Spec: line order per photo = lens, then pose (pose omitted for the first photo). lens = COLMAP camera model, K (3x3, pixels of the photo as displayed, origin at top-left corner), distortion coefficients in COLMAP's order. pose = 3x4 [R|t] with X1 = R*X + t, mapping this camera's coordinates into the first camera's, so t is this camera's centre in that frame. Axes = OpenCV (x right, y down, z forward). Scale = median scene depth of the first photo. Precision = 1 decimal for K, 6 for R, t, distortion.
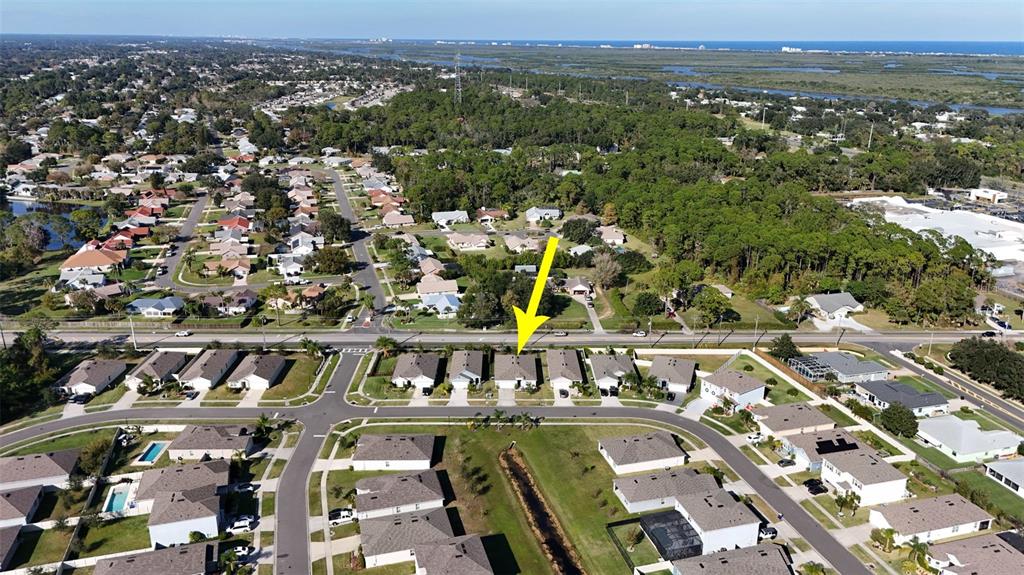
lens RADIAL K [[752.5, 0, 512.0], [0, 752.5, 287.5], [0, 0, 1]] dist [0.071915, -0.073076]
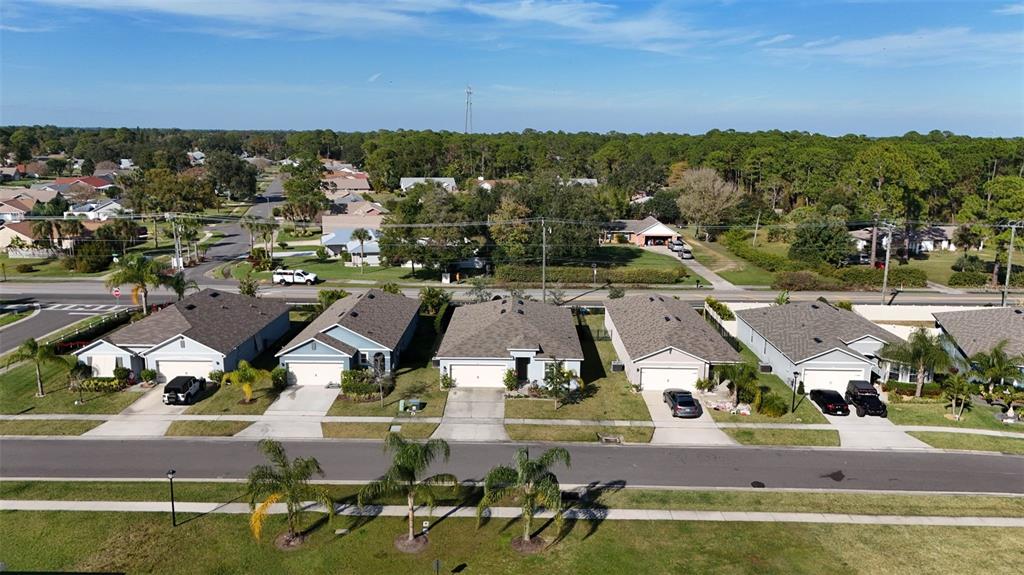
lens RADIAL K [[752.5, 0, 512.0], [0, 752.5, 287.5], [0, 0, 1]] dist [0.071915, -0.073076]
pose [[0.999629, 0.008350, -0.025913, 0.012991], [-0.011377, 0.992835, -0.118954, 0.130937], [0.024734, 0.119205, 0.992562, 0.713515]]
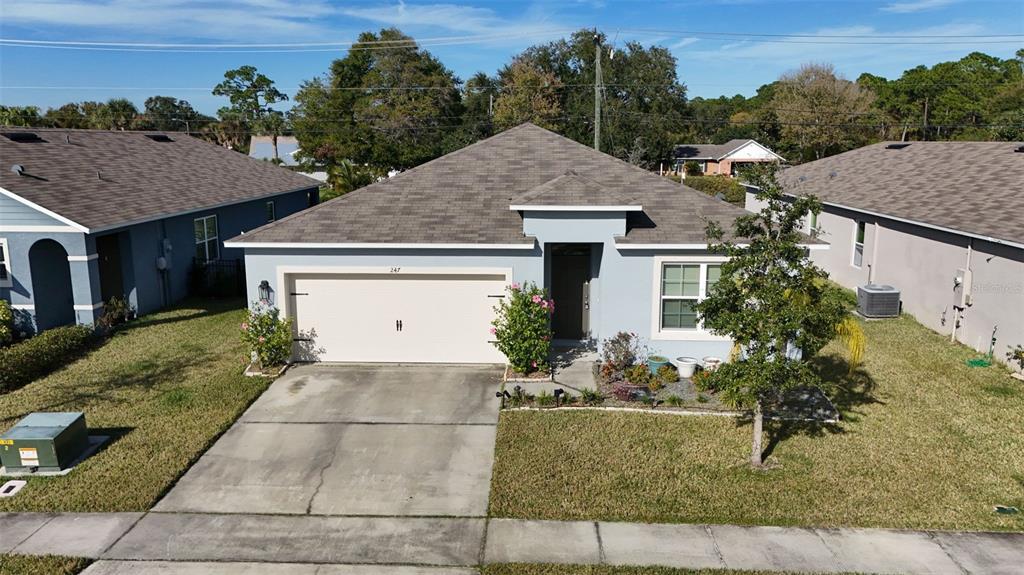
lens RADIAL K [[752.5, 0, 512.0], [0, 752.5, 287.5], [0, 0, 1]] dist [0.071915, -0.073076]
pose [[0.998570, 0.004319, -0.053293, 0.007898], [-0.011040, 0.991908, -0.126476, 0.136605], [0.052316, 0.126884, 0.990537, 0.931864]]
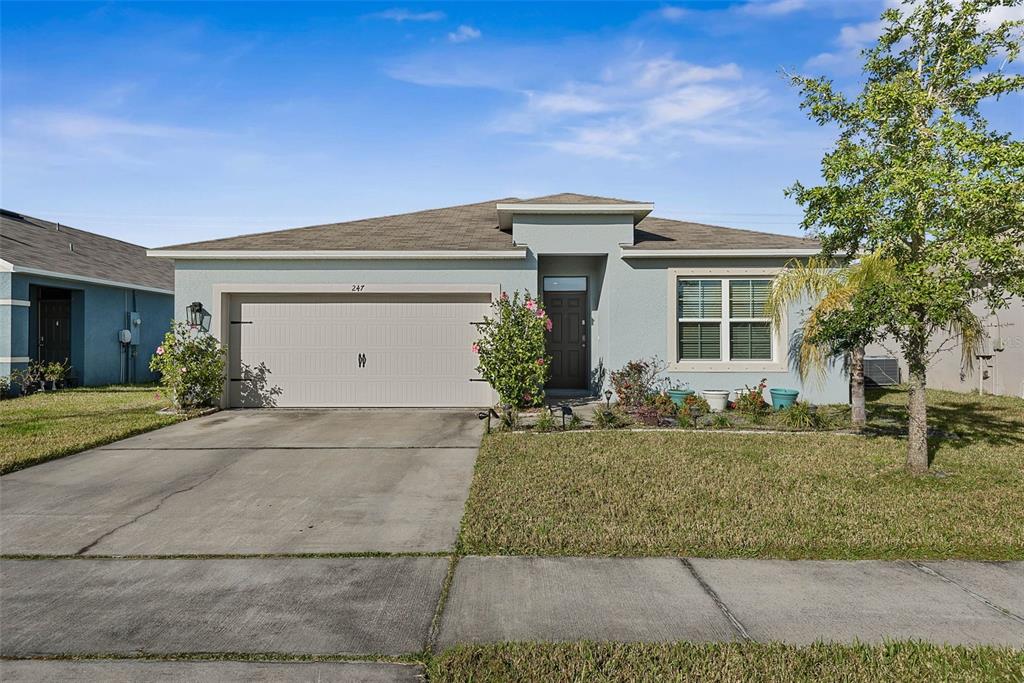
lens RADIAL K [[553.4, 0, 516.9], [0, 553.4, 339.7], [0, 0, 1]] dist [0.029160, -0.015854]
pose [[0.999900, -0.006509, -0.012553, 0.005969], [0.002058, 0.945278, -0.326260, 0.144301], [0.013989, 0.326201, 0.945197, 0.962842]]
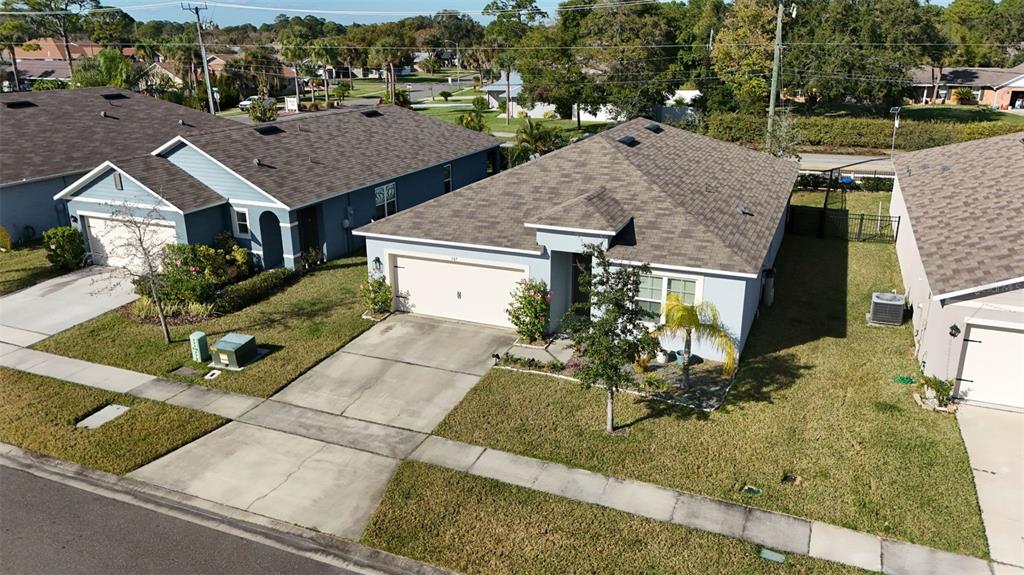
lens RADIAL K [[752.5, 0, 512.0], [0, 752.5, 287.5], [0, 0, 1]] dist [0.071915, -0.073076]
pose [[0.914680, 0.117916, -0.386596, 0.041471], [-0.117122, 0.992785, 0.025703, 0.126164], [0.386837, 0.021769, 0.921891, 0.909158]]
